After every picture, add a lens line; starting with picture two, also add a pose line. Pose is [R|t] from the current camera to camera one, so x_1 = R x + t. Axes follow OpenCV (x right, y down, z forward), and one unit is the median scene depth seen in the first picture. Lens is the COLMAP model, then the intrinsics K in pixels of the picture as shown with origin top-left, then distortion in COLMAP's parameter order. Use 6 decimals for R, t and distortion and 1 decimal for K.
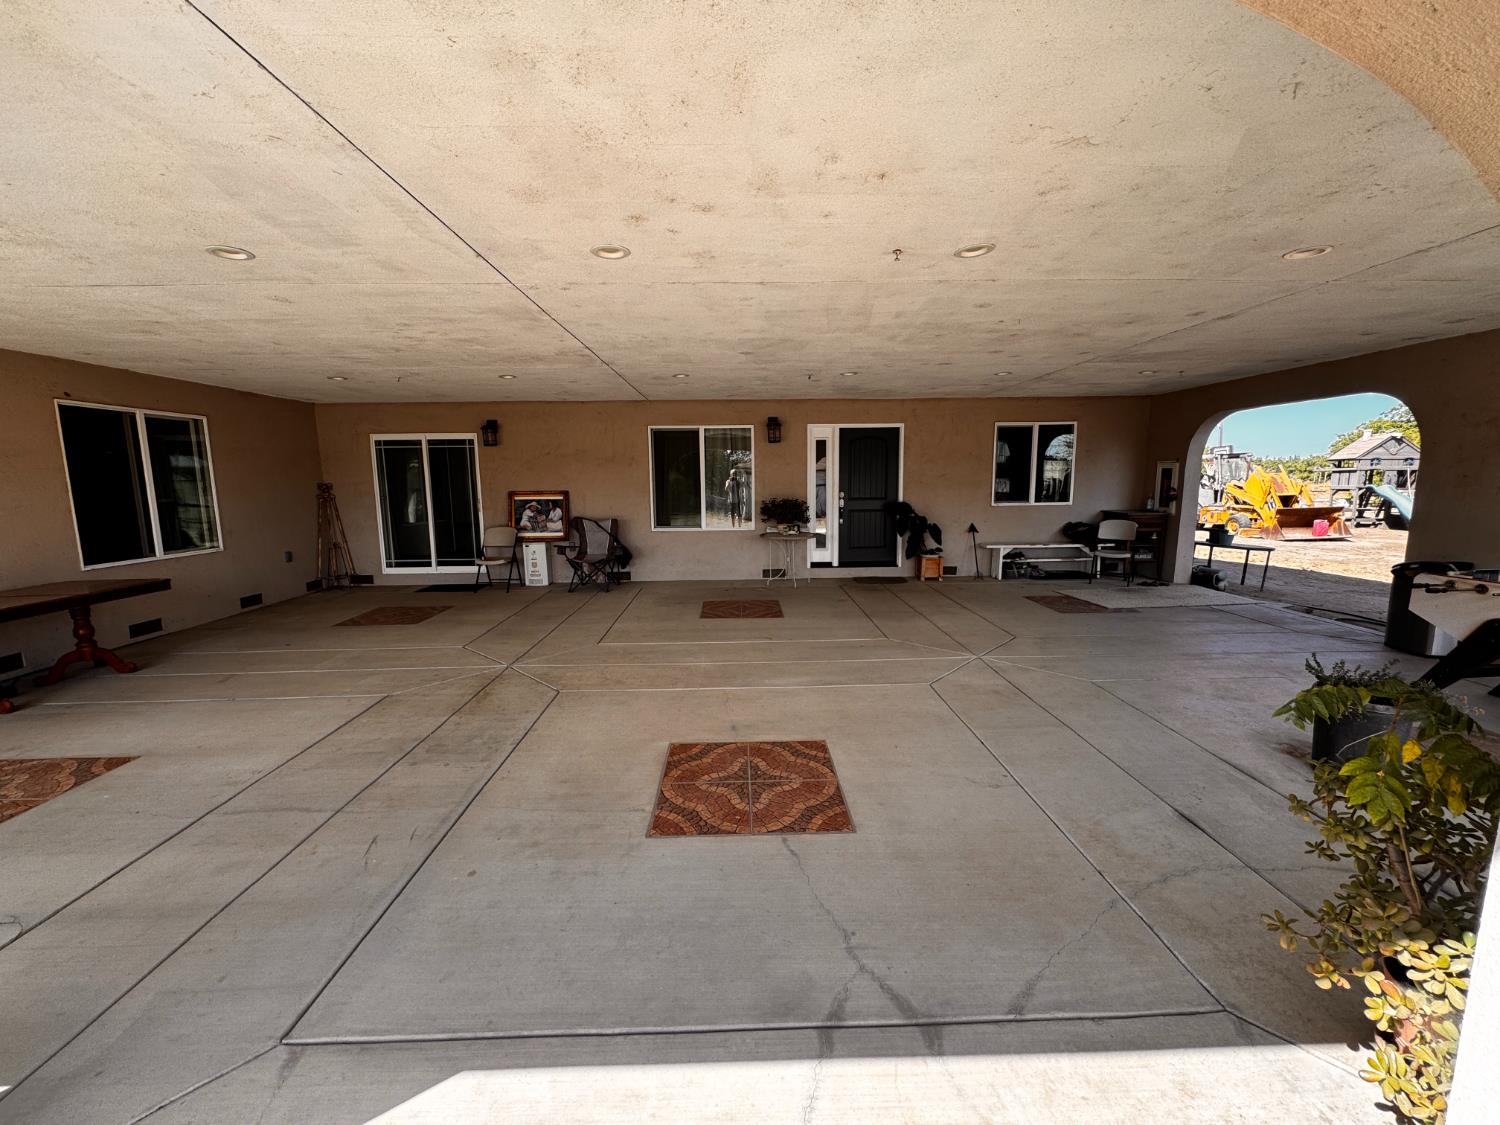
lens RADIAL K [[600.9, 0, 747.7], [0, 600.9, 563.8], [0, 0, 1]] dist [-0.002622, 0.001013]
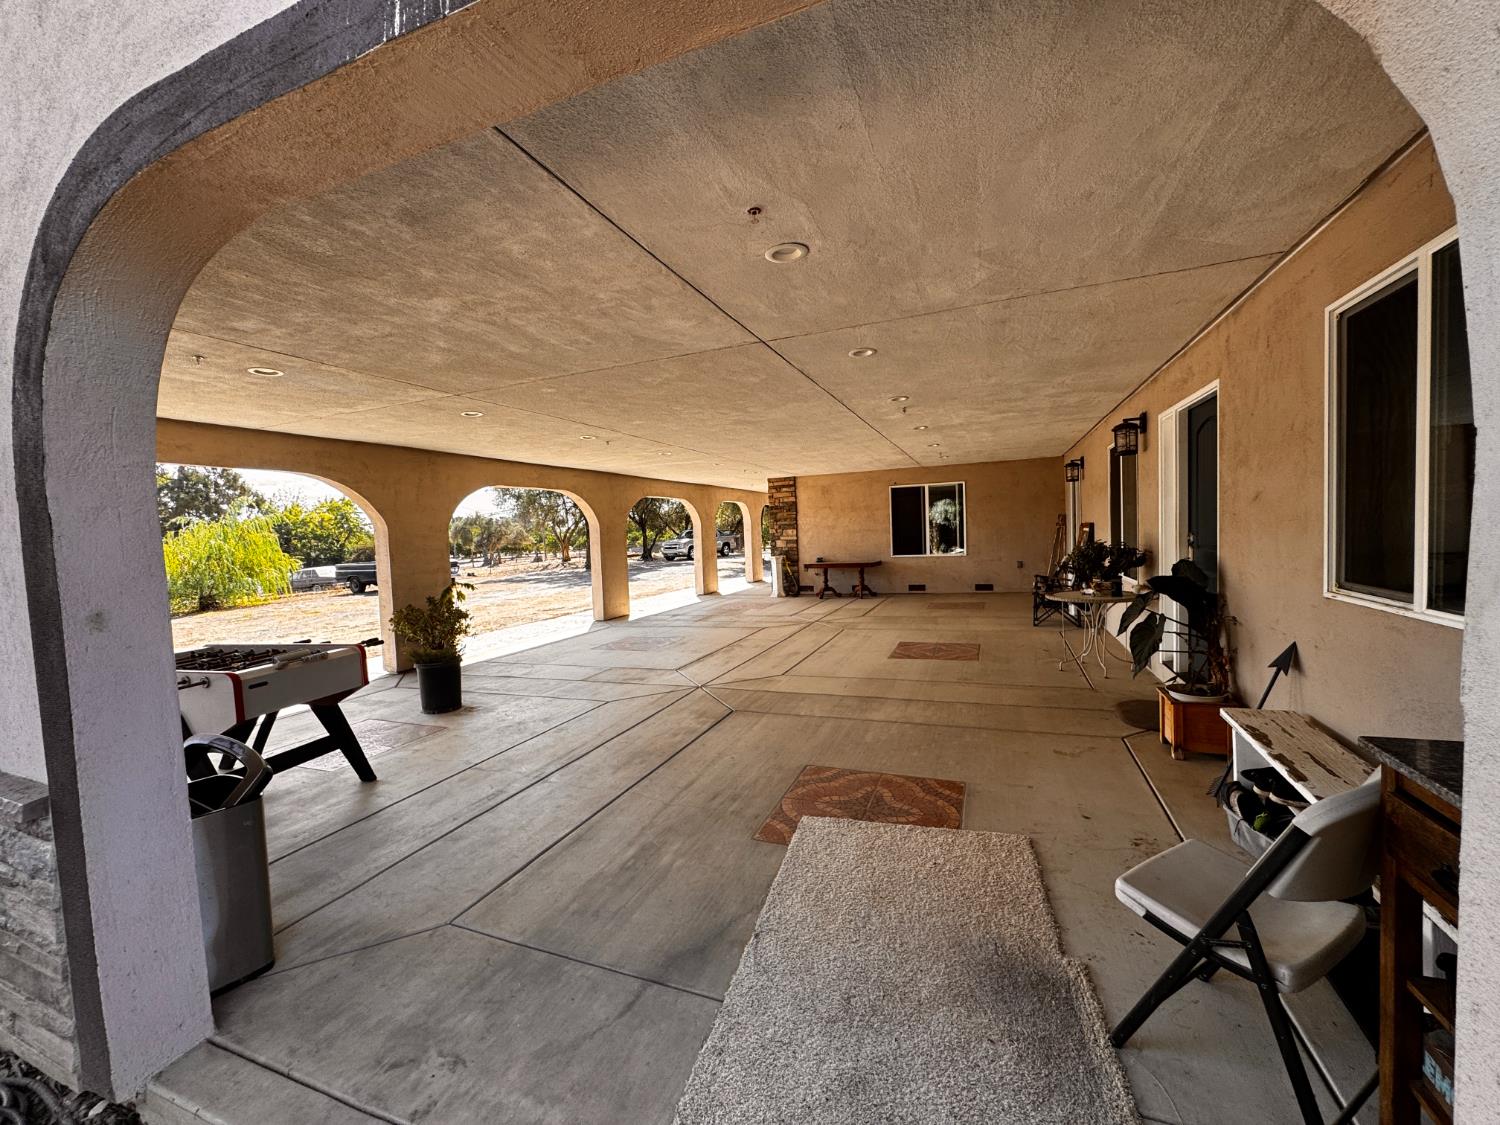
lens RADIAL K [[600.9, 0, 750.7], [0, 600.9, 561.7], [0, 0, 1]] dist [-0.002622, 0.001013]
pose [[-0.391298, 0.077955, -0.916956, 1.041944], [-0.076351, 0.990220, 0.116765, -0.169096], [0.917091, 0.115700, -0.381520, 1.140595]]
